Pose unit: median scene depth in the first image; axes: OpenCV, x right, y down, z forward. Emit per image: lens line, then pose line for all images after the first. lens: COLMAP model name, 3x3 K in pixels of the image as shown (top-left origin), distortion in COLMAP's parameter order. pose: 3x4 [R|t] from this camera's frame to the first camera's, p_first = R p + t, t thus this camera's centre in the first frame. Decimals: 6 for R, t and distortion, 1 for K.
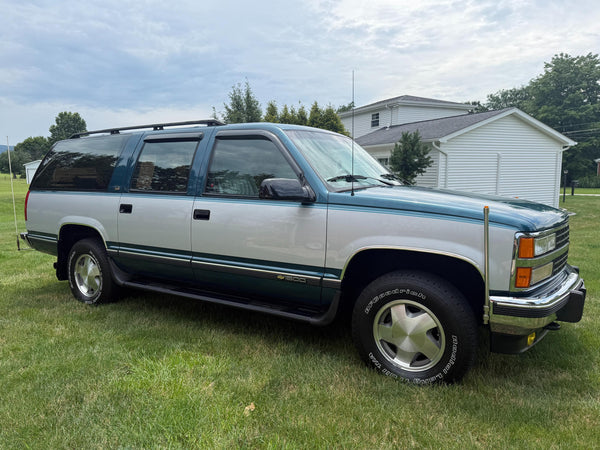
lens RADIAL K [[425.0, 0, 302.5], [0, 425.0, 228.0], [0, 0, 1]] dist [0.040381, -0.050462]
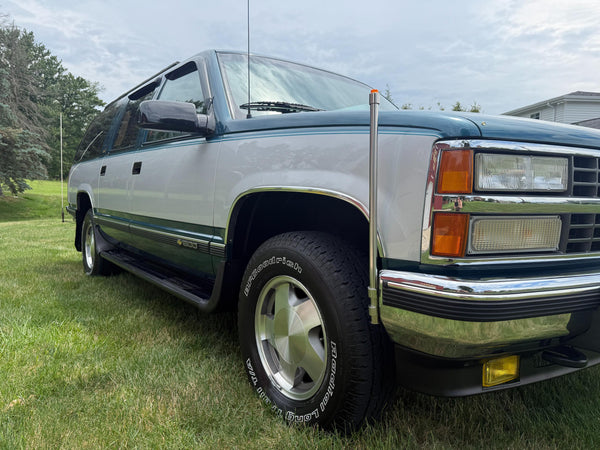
lens RADIAL K [[429.4, 0, 299.8], [0, 429.4, 226.9], [0, 0, 1]] dist [0.004357, -0.007395]
pose [[0.934340, 0.045317, -0.353491, 0.413168], [-0.059958, 0.997733, -0.030572, 0.102724], [0.351304, 0.049760, 0.934938, 0.385921]]
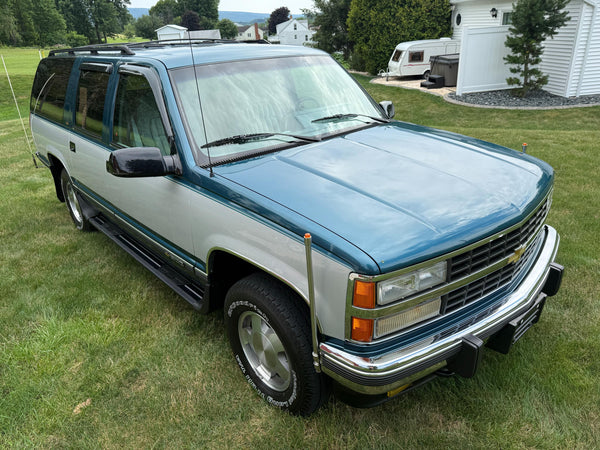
lens RADIAL K [[427.5, 0, 301.5], [0, 427.5, 236.6], [0, 0, 1]] dist [0.002062, -0.006988]
pose [[0.958057, 0.081226, -0.274825, 0.471532], [0.012250, 0.946508, 0.322448, -0.207874], [0.286315, -0.312290, 0.905814, 0.286309]]
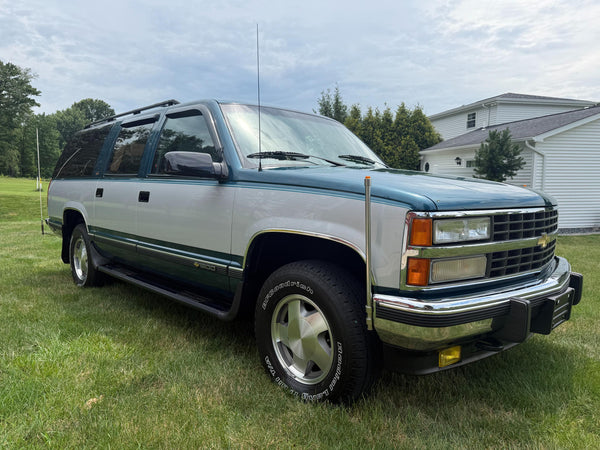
lens RADIAL K [[425.0, 0, 302.5], [0, 425.0, 228.0], [0, 0, 1]] dist [0.040381, -0.050462]
pose [[0.971113, 0.033108, -0.236313, 0.385413], [-0.037456, 0.999201, -0.013932, 0.044552], [0.235663, 0.022381, 0.971577, 0.178131]]
